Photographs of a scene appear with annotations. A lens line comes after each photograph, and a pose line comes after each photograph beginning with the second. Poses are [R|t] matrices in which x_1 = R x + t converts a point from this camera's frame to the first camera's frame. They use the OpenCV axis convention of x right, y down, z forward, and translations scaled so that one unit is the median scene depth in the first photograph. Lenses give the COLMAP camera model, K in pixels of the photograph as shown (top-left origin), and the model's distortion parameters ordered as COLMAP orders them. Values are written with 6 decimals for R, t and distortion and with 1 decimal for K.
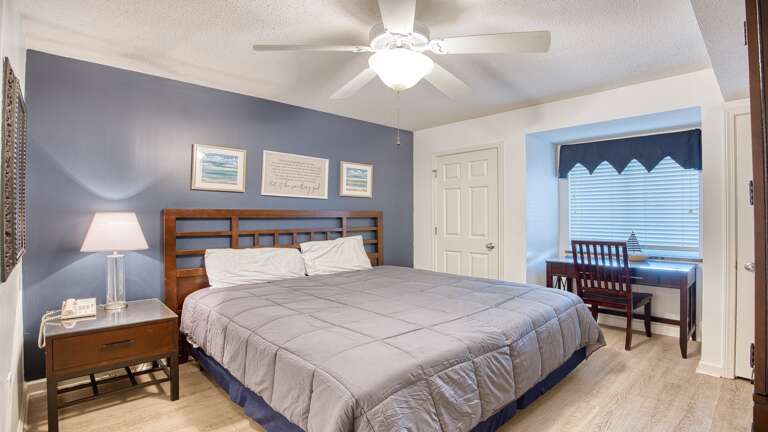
lens RADIAL K [[364.6, 0, 390.0], [0, 364.6, 217.0], [0, 0, 1]] dist [0.003824, 0.000765]
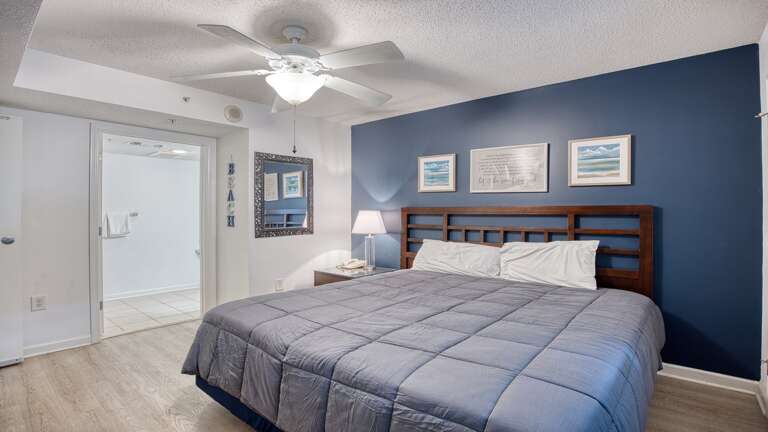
lens RADIAL K [[364.6, 0, 384.2], [0, 364.6, 216.7], [0, 0, 1]] dist [0.003824, 0.000765]
pose [[0.186919, 0.010166, -0.982323, 0.549251], [-0.002861, 0.999948, 0.009804, -0.000581], [0.982371, 0.000978, 0.186938, 0.484068]]
